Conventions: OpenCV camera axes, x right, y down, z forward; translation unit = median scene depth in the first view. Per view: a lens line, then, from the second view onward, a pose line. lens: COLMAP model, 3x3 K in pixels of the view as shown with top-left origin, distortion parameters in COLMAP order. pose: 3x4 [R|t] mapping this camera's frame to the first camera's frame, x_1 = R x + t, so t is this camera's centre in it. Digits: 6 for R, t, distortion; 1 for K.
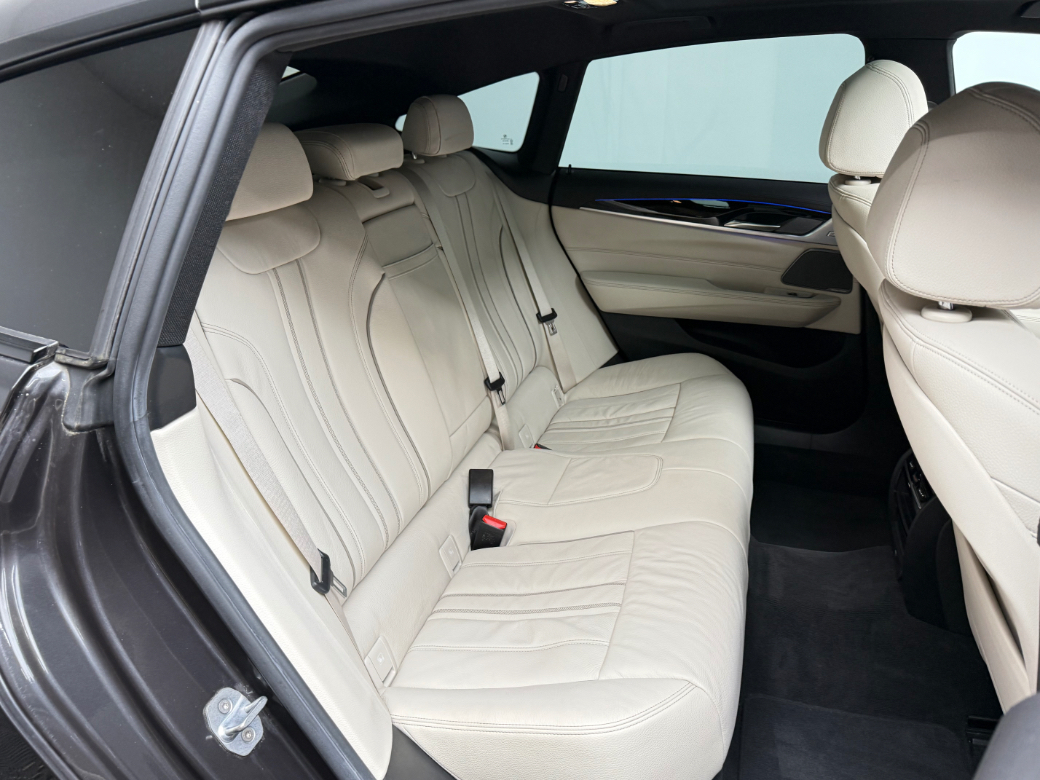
lens RADIAL K [[764.9, 0, 520.4], [0, 764.9, 388.1], [0, 0, 1]] dist [0.005673, -0.004761]
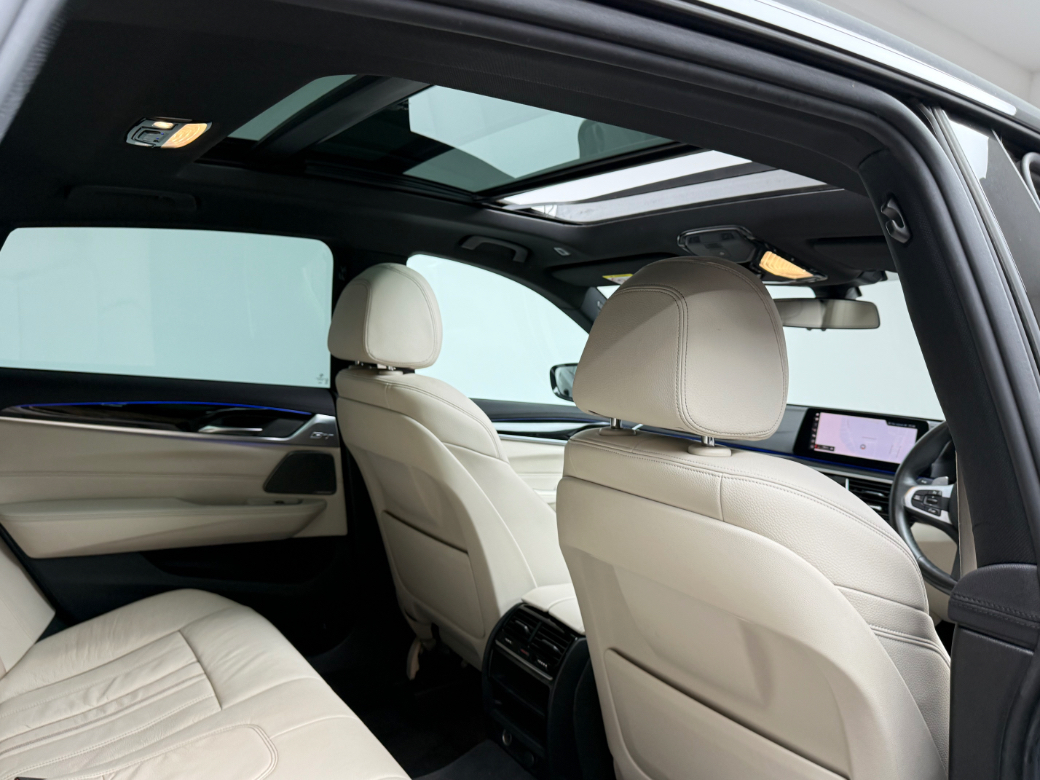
lens RADIAL K [[764.9, 0, 519.7], [0, 764.9, 391.3], [0, 0, 1]] dist [0.005673, -0.004761]
pose [[0.627422, 0.002537, 0.778675, -0.174579], [0.227351, 0.955825, -0.186304, -0.014896], [-0.744750, 0.293924, 0.599129, 0.208843]]
